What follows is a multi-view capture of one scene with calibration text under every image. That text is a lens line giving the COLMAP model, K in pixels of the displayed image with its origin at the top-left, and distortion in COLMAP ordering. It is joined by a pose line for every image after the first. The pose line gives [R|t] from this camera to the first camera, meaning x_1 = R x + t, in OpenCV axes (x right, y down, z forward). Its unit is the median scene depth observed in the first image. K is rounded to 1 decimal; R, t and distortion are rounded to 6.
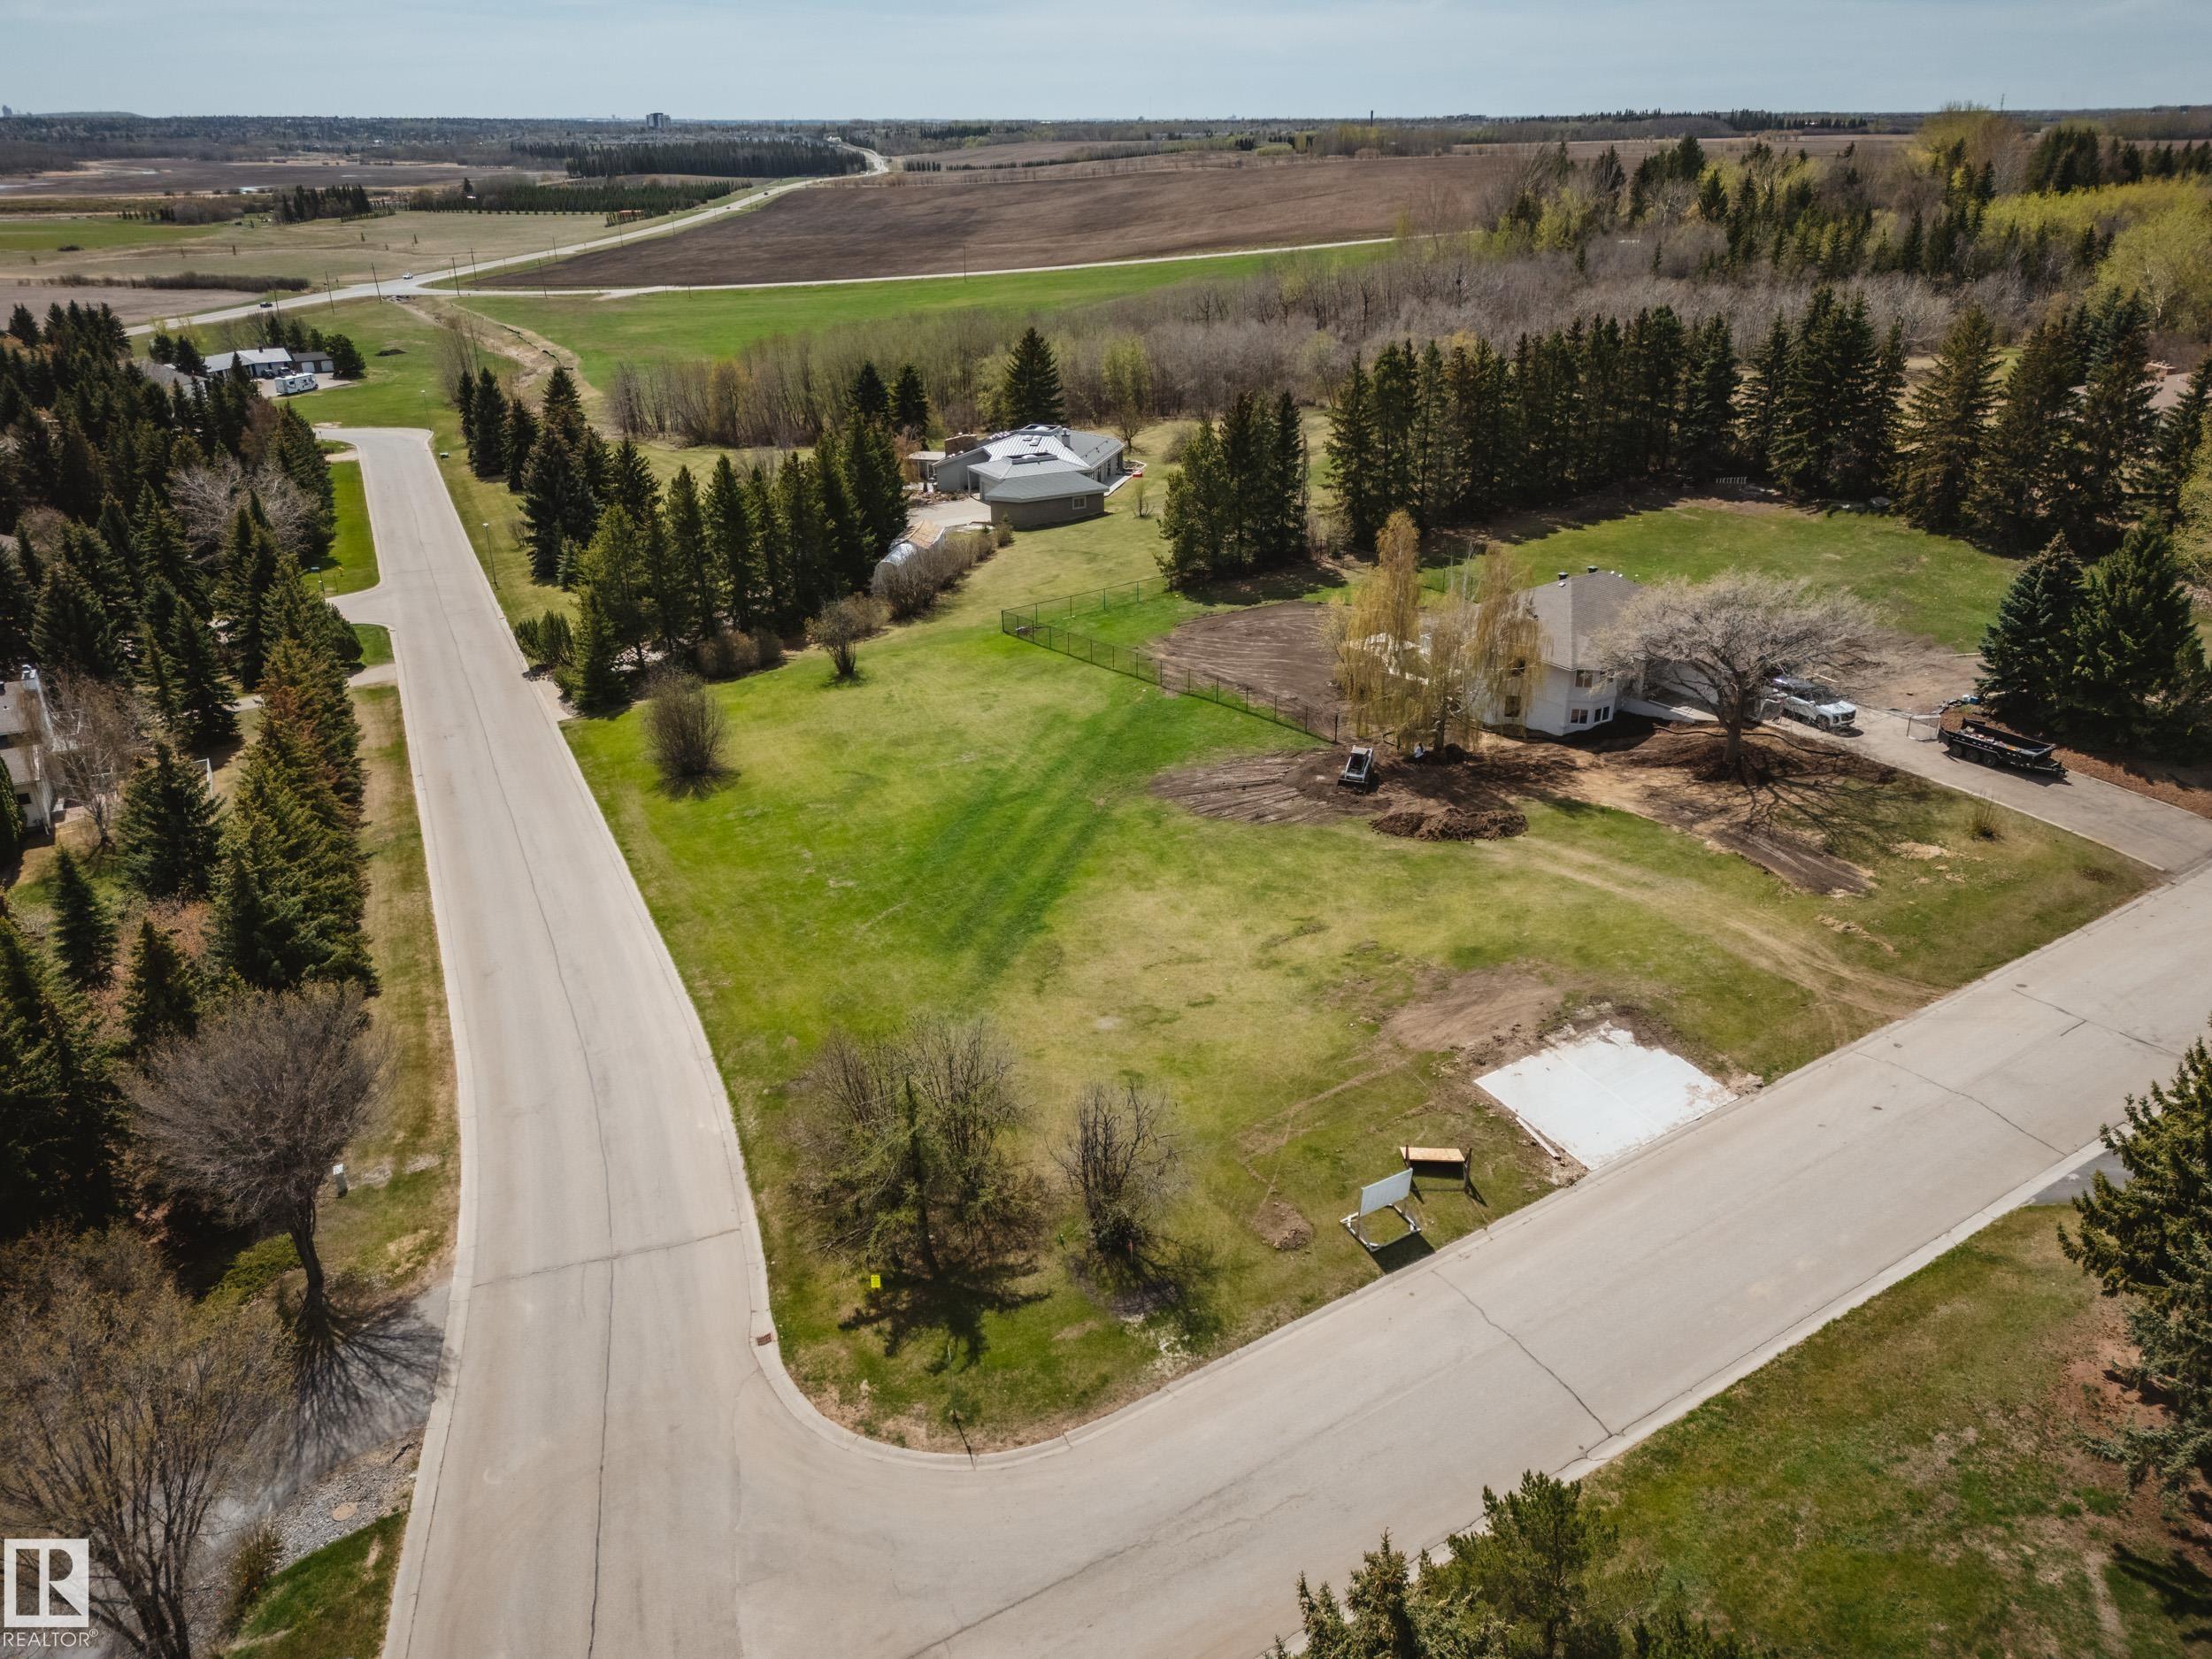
lens RADIAL K [[1614.2, 0, 1110.1], [0, 1614.2, 843.8], [0, 0, 1]] dist [0.080289, -0.071509]
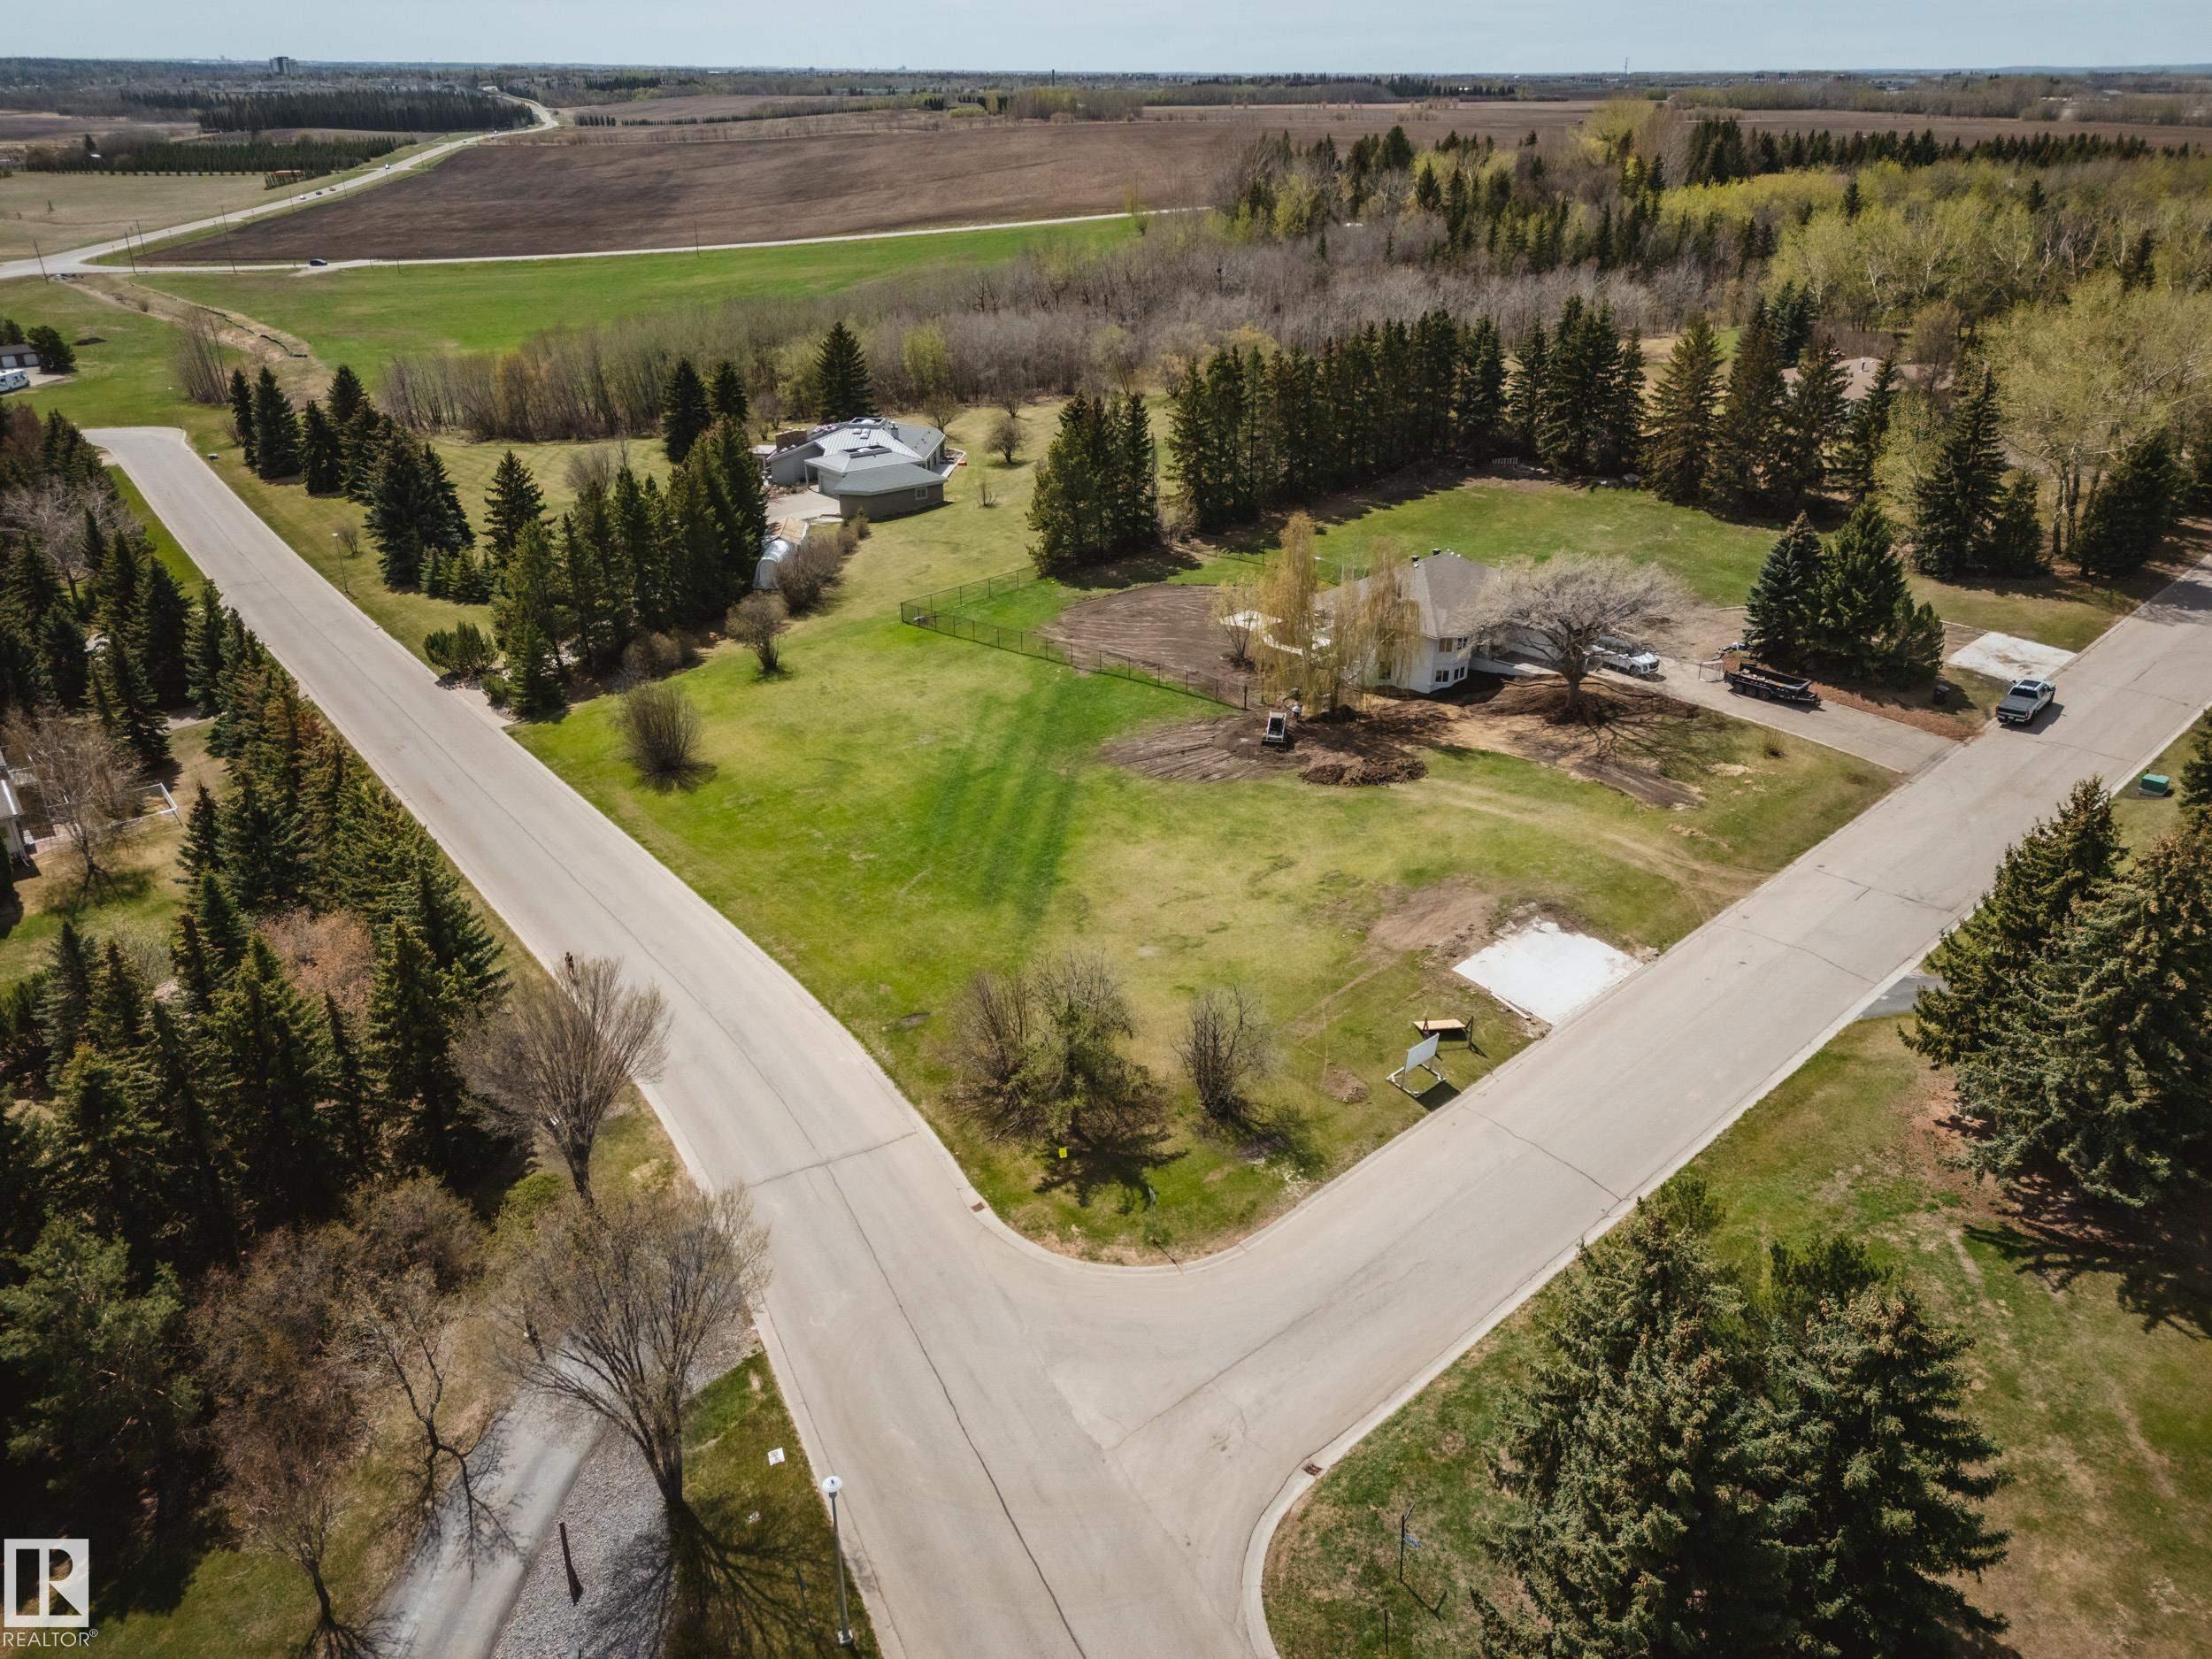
lens RADIAL K [[1614.2, 0, 1109.4], [0, 1614.2, 841.5], [0, 0, 1]] dist [0.080289, -0.071509]
pose [[0.983315, -0.069451, 0.168129, -0.166107], [0.065534, 0.997436, 0.028741, -0.006748], [-0.169694, -0.017243, 0.985346, -0.145769]]
